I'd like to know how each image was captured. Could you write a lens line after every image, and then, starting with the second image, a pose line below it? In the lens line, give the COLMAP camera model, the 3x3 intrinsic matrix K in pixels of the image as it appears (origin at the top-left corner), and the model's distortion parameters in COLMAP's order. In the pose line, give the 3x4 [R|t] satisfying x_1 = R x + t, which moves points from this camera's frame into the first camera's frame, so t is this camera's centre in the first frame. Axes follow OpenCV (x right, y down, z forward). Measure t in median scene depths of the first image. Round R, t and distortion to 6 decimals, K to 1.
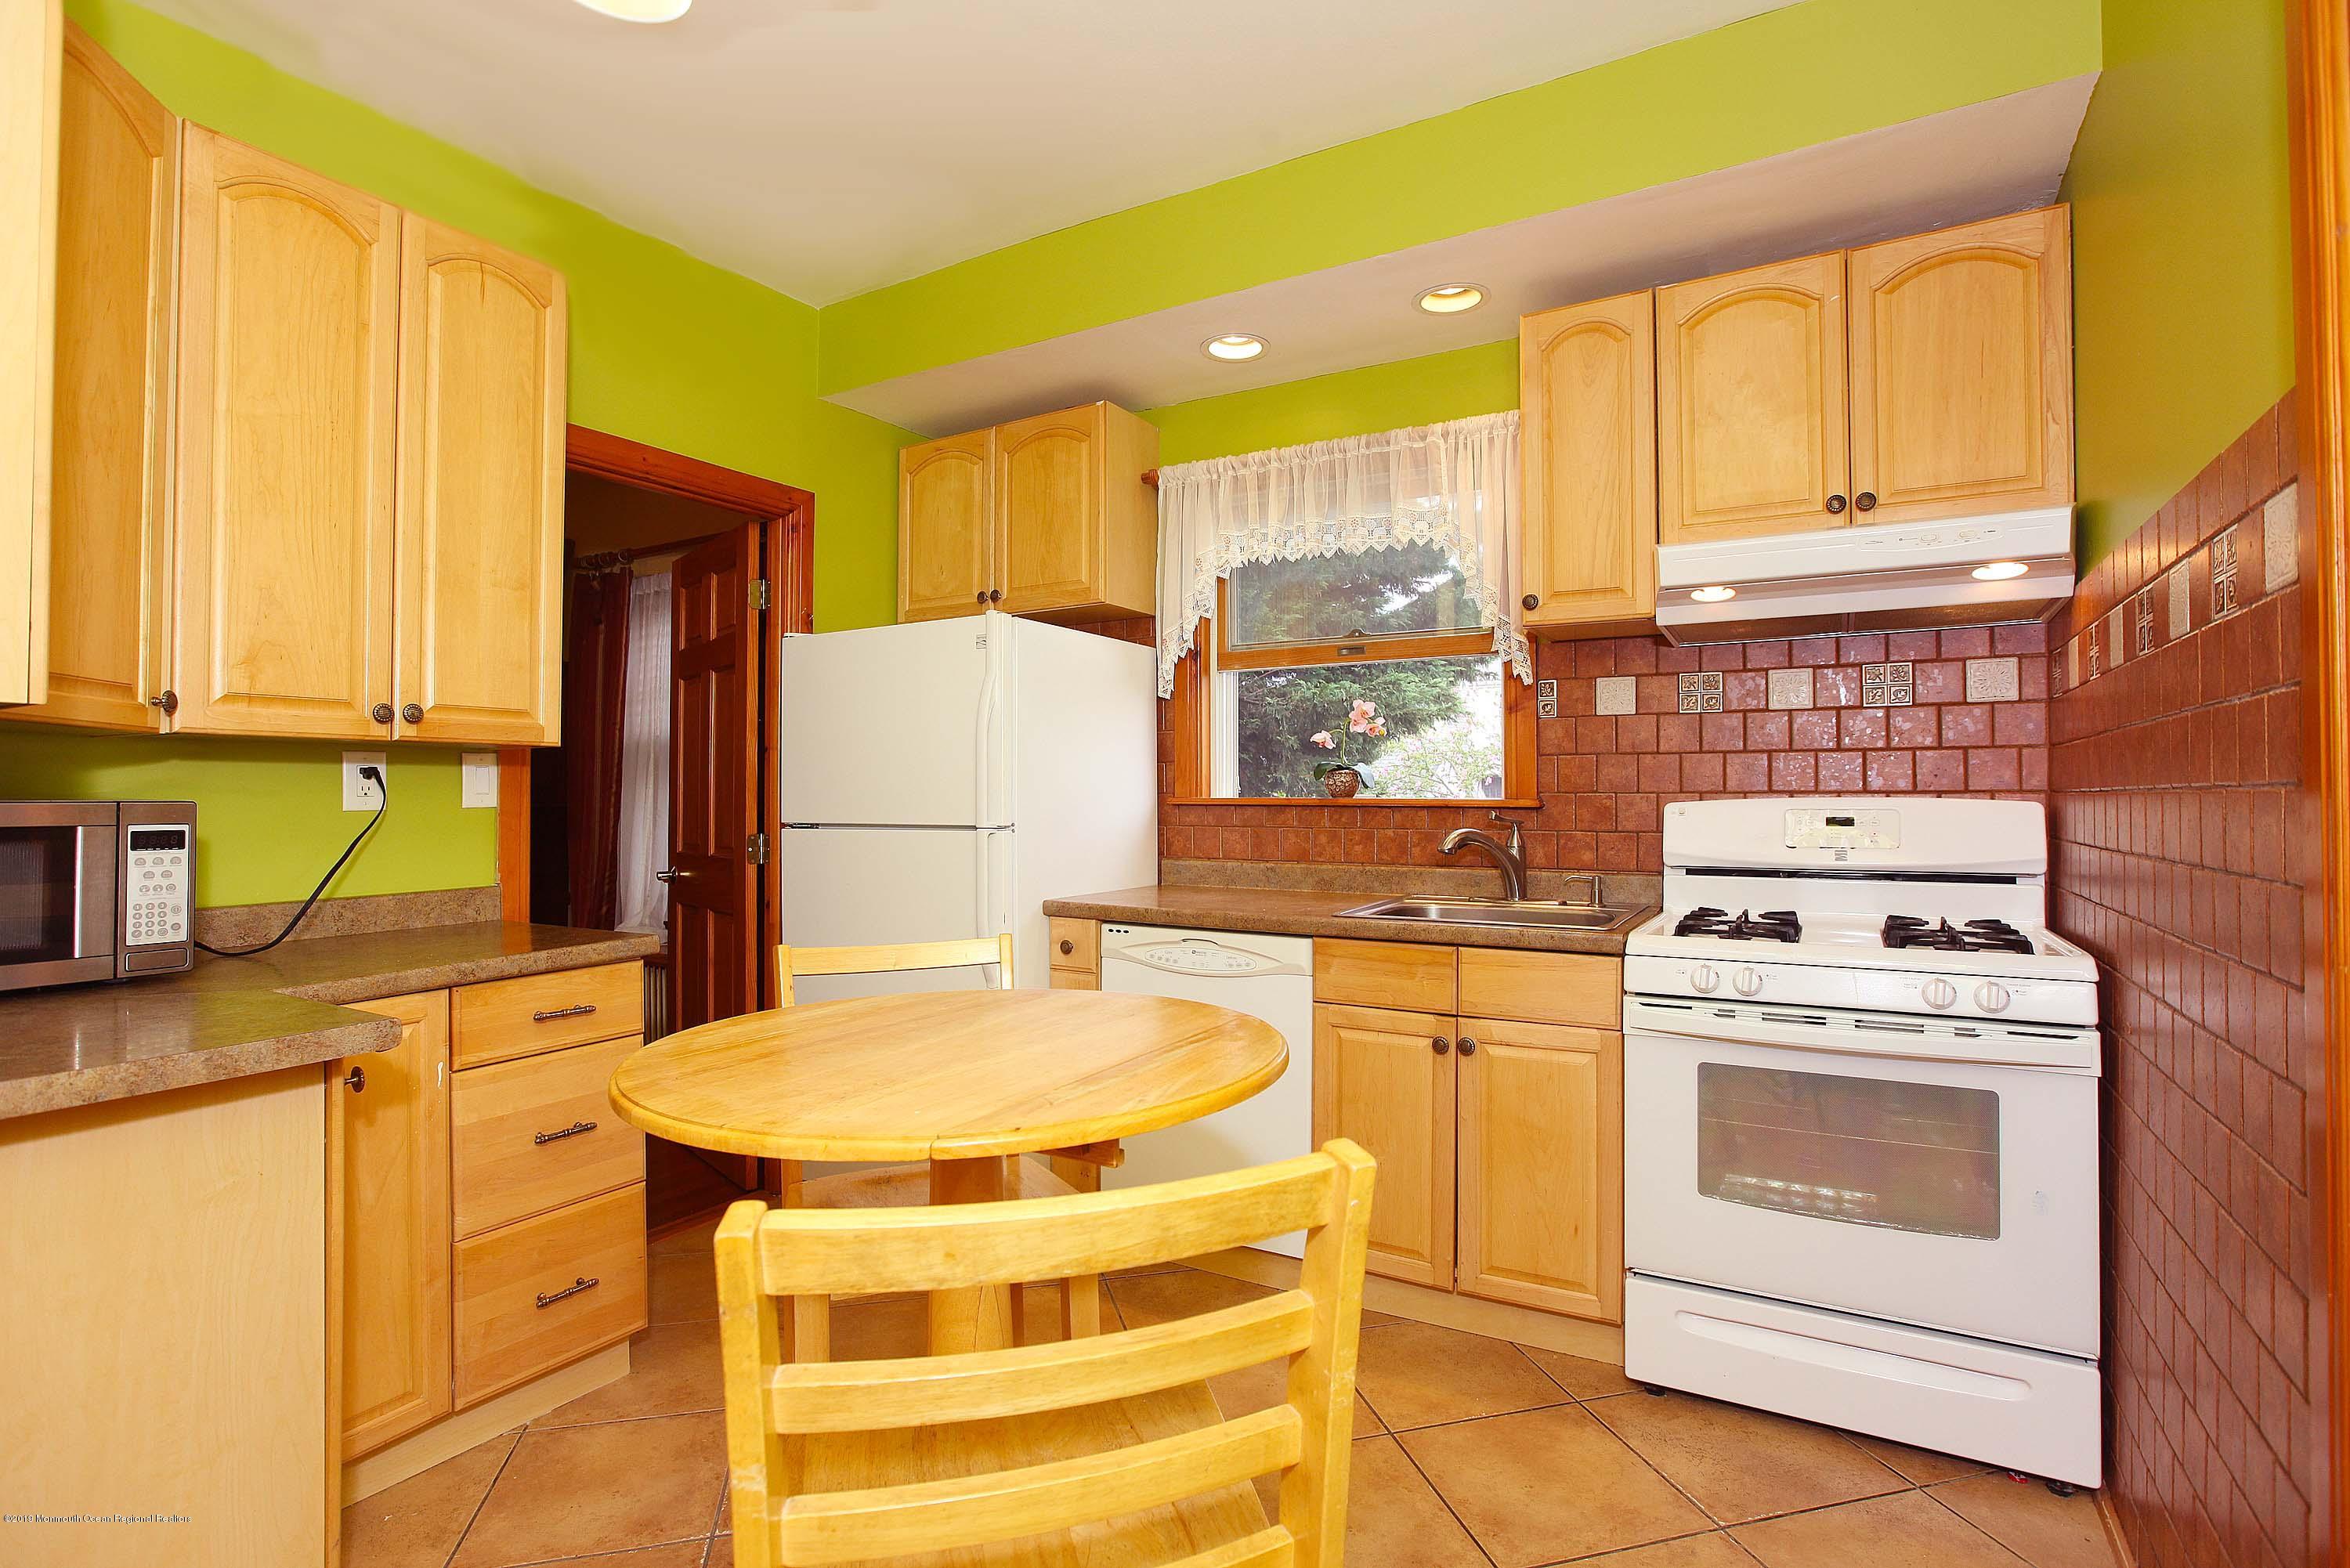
lens RADIAL K [[1132.2, 0, 1175.0], [0, 1132.2, 784.0], [0, 0, 1]] dist [-0.058816, 0.028420]
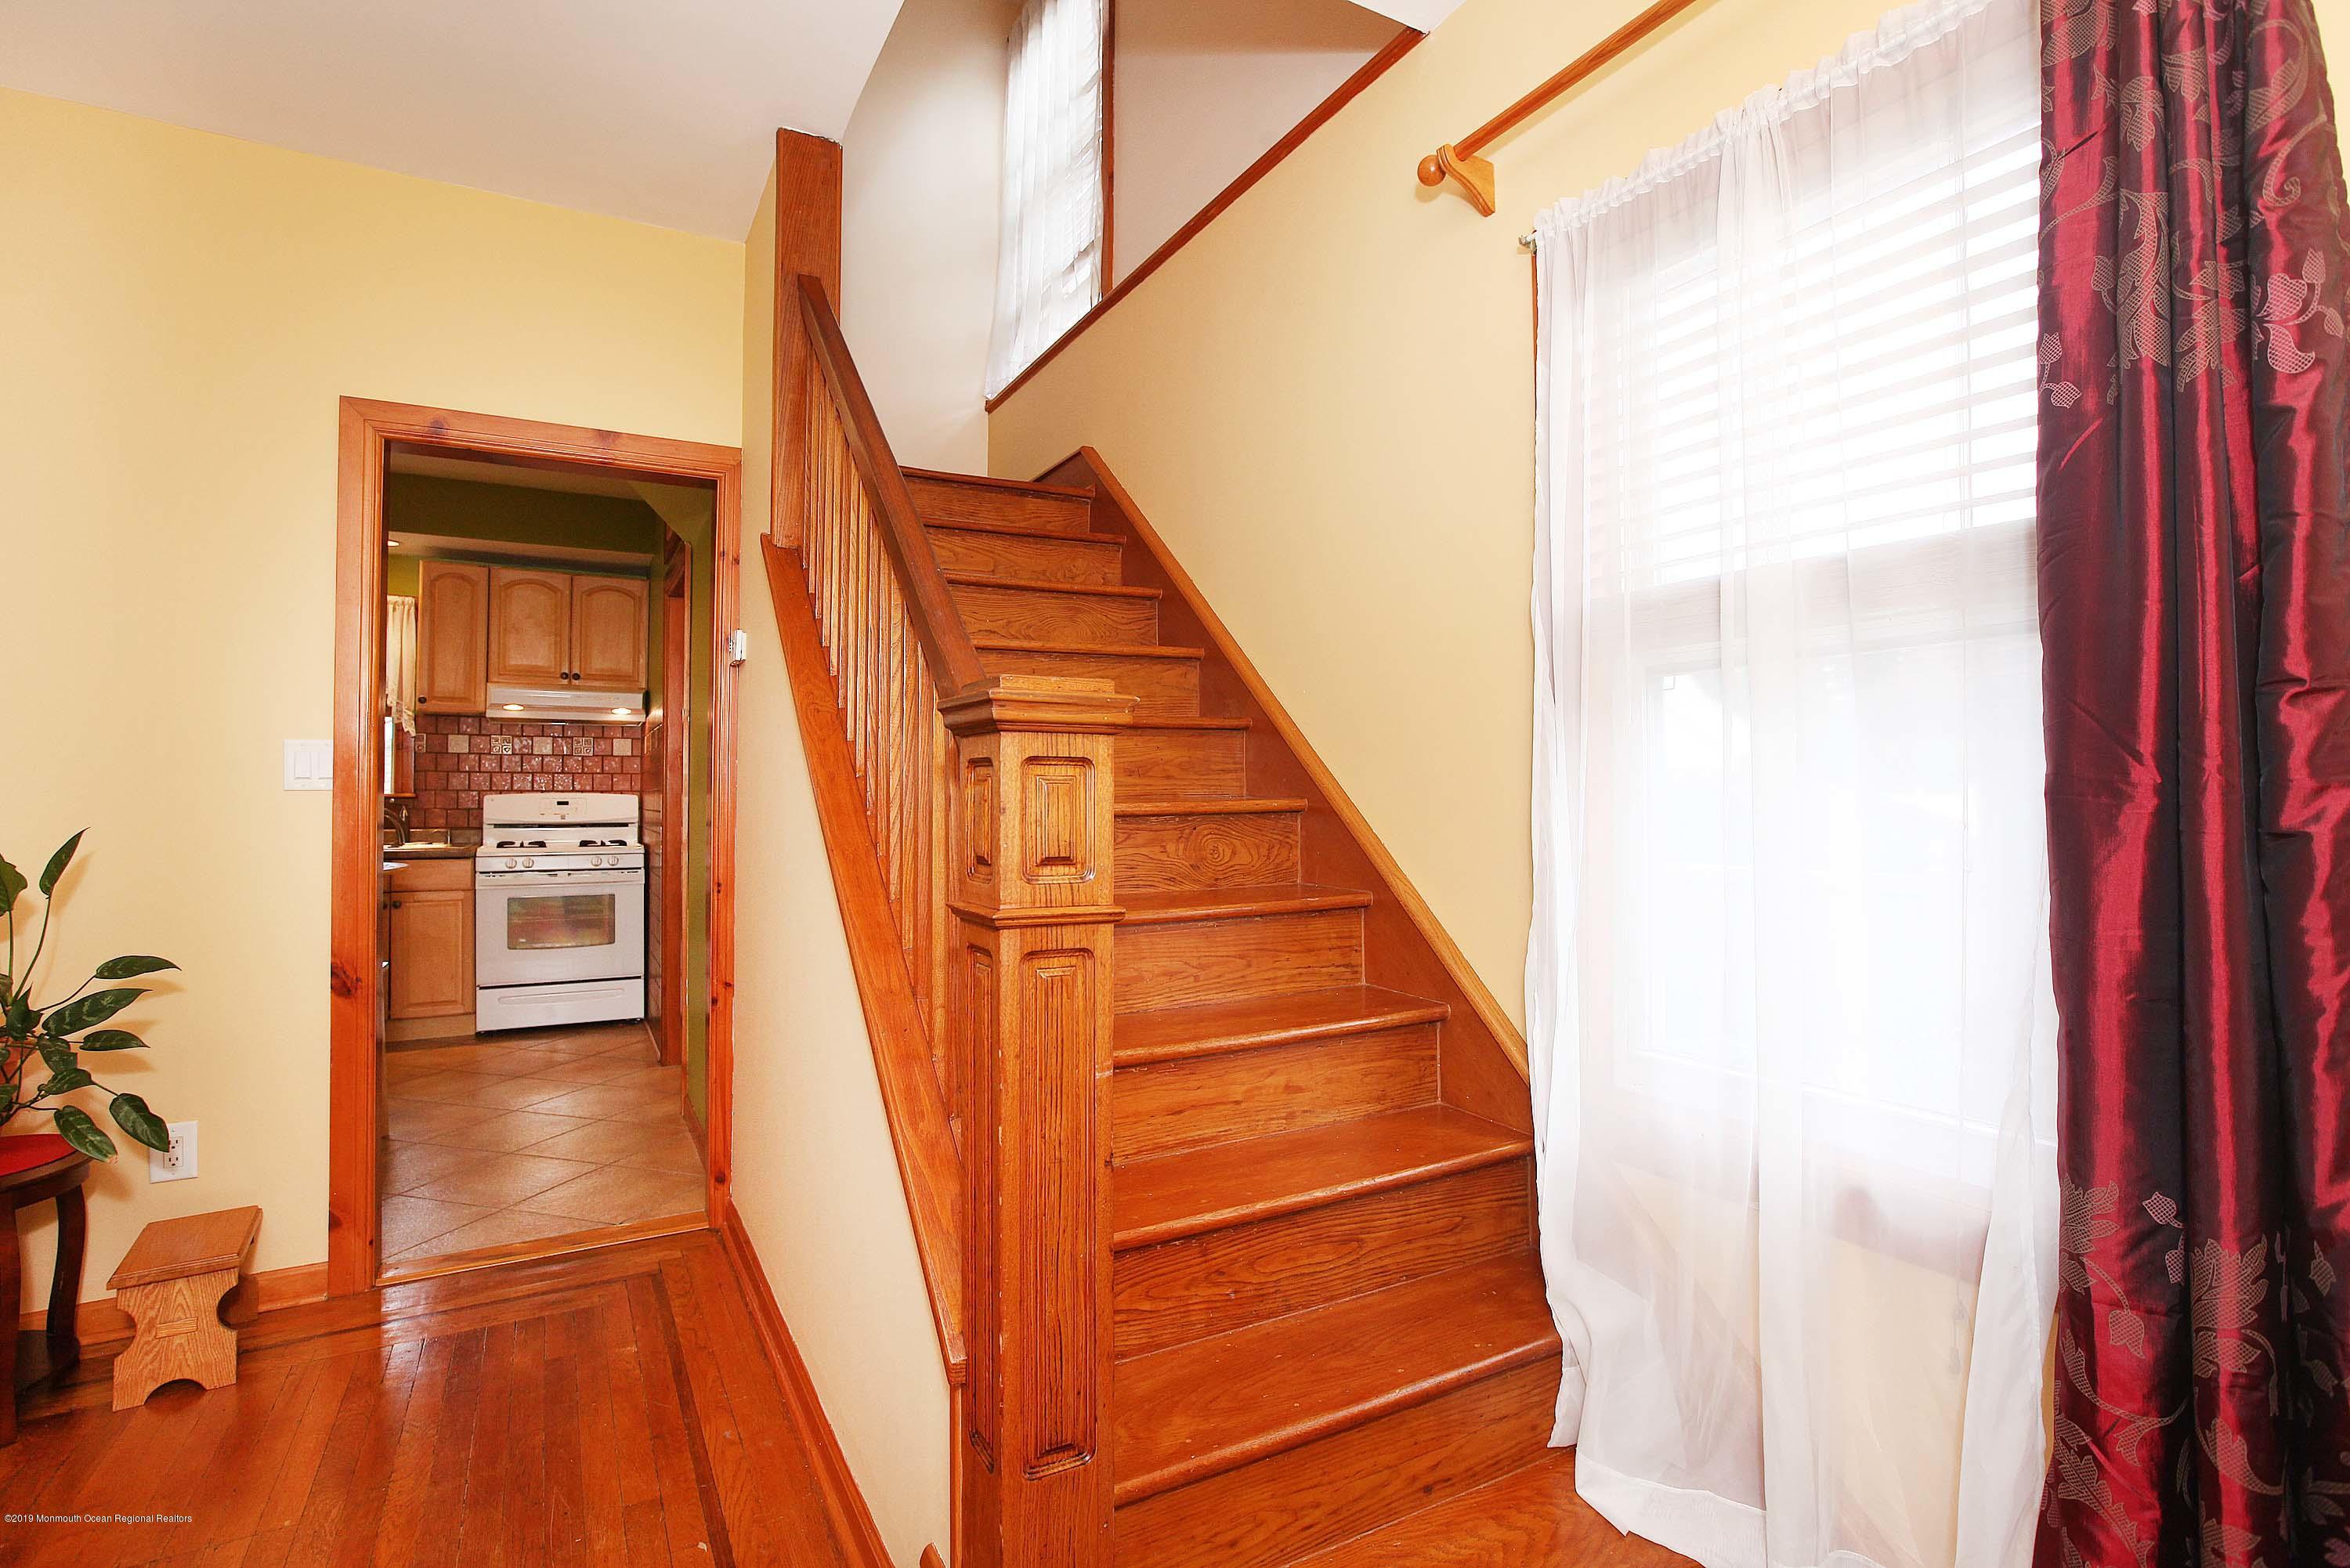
lens RADIAL K [[1096.6, 0, 1163.6], [0, 1096.6, 794.7], [0, 0, 1]] dist [-0.058927, 0.020689]
pose [[0.499299, 0.008620, 0.866387, -0.742306], [-0.017341, 0.999850, 0.000046, -0.007150], [-0.866256, -0.015047, 0.499374, -1.235377]]
